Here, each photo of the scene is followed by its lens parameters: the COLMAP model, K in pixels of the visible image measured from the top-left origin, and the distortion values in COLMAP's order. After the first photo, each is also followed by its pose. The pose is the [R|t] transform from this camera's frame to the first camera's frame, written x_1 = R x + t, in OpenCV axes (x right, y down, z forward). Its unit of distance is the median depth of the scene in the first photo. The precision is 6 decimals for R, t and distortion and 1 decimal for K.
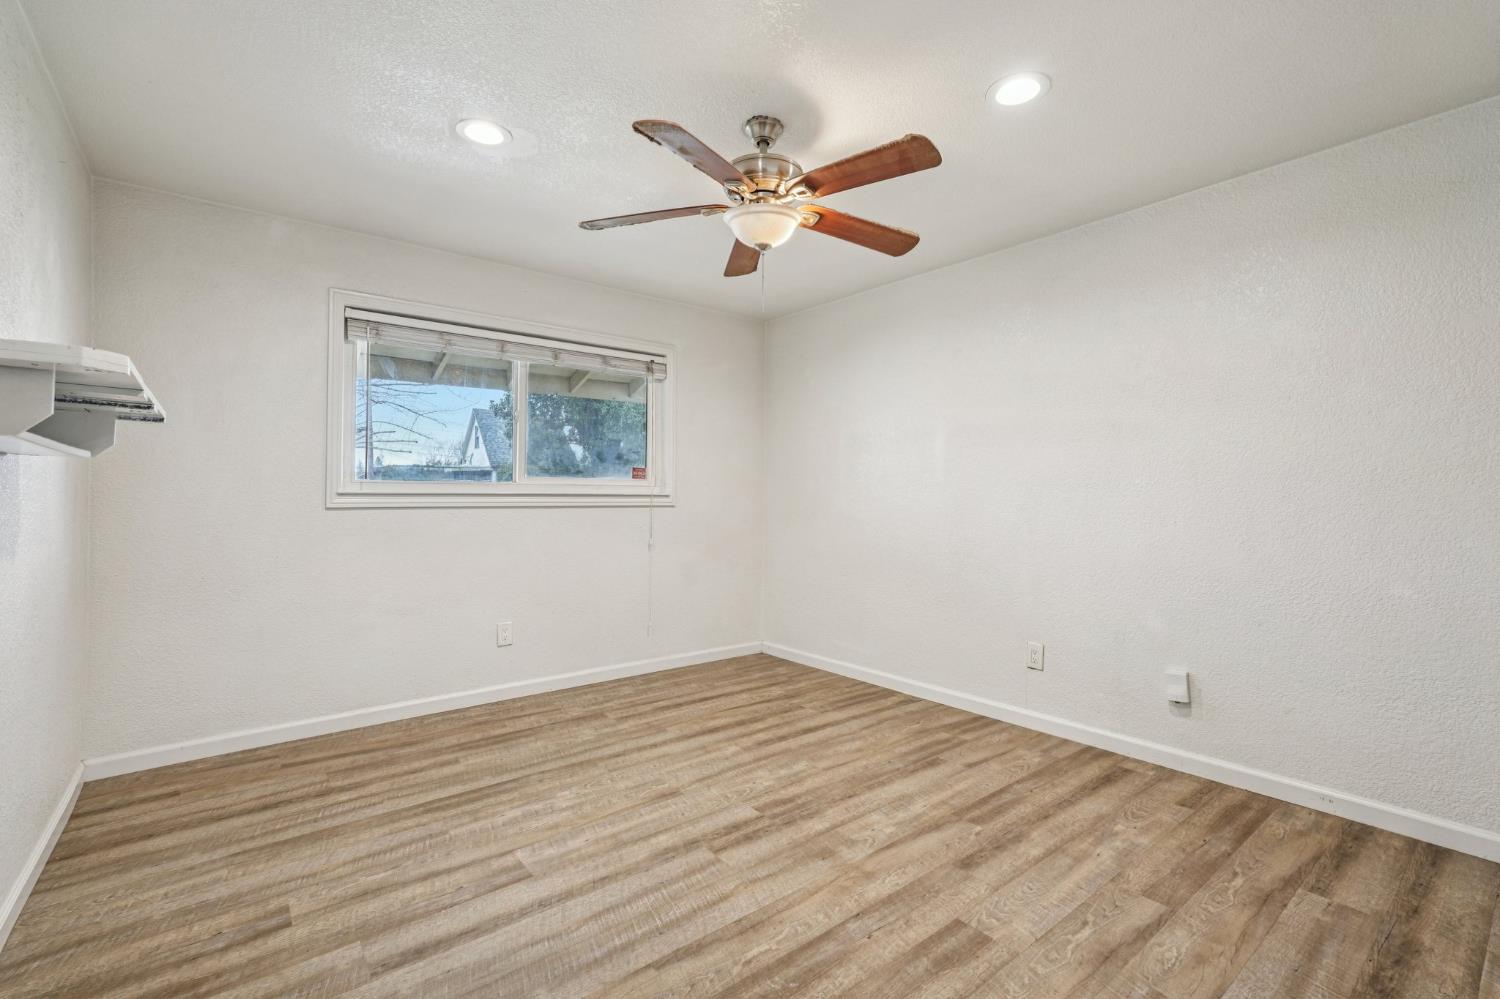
lens RADIAL K [[657.1, 0, 755.1], [0, 657.1, 510.6], [0, 0, 1]] dist [-0.022044, 0.014154]
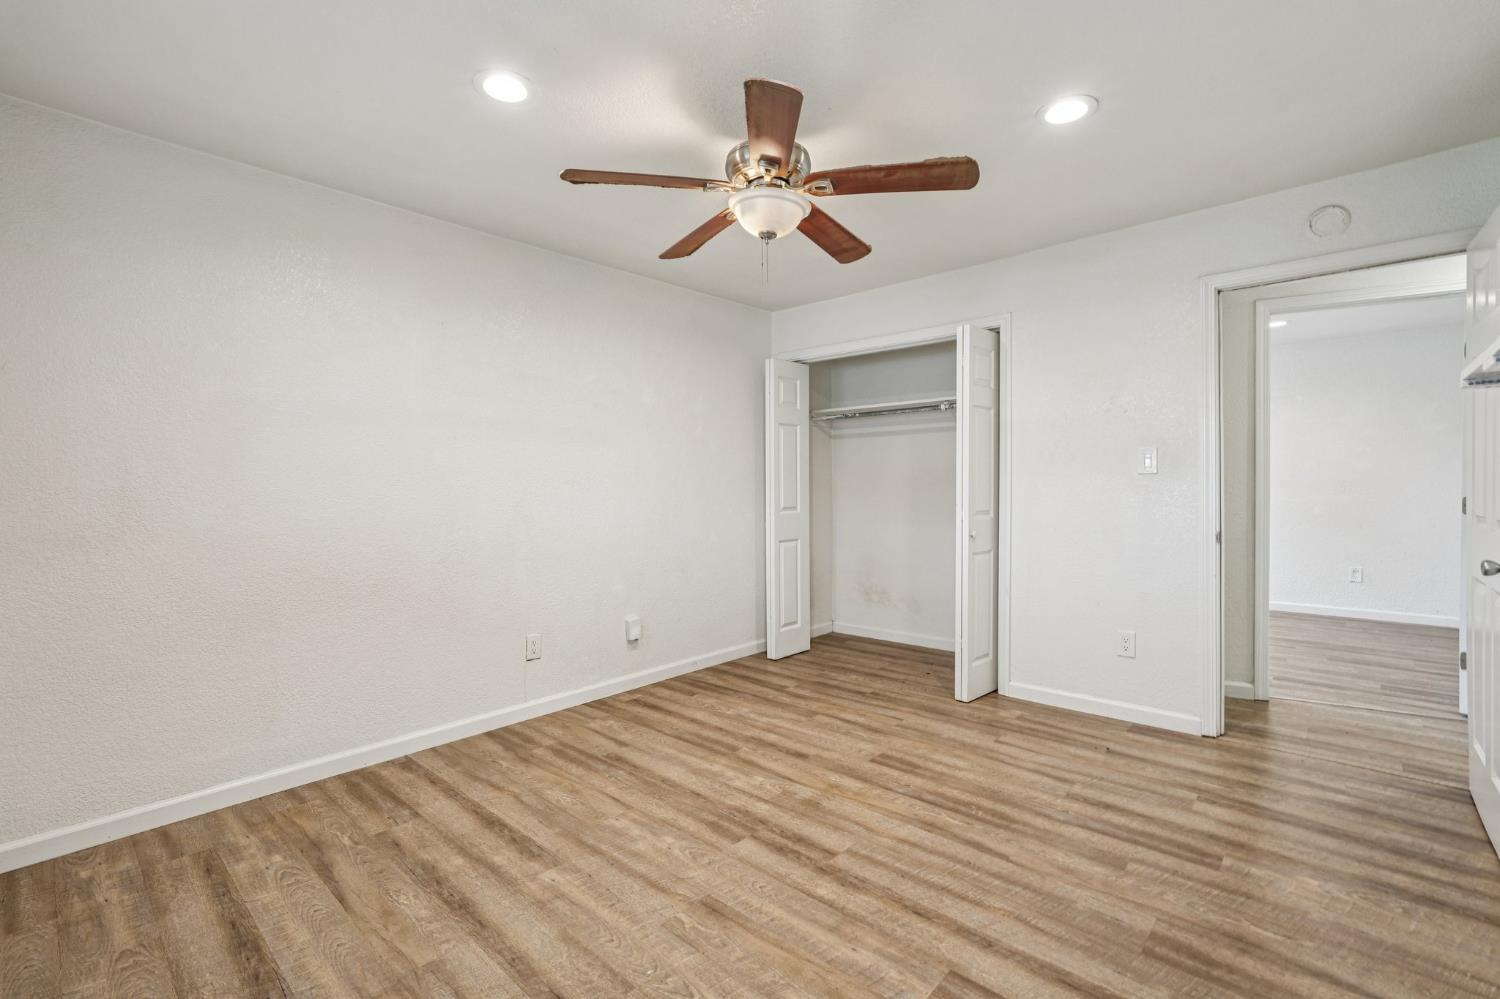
lens RADIAL K [[674.3, 0, 747.4], [0, 674.3, 488.9], [0, 0, 1]] dist [-0.002535, 0.000736]
pose [[-0.143797, -0.009625, 0.989560, -0.884420], [0.026932, 0.999544, 0.013635, -0.041886], [-0.989241, 0.028611, -0.143472, 1.064476]]
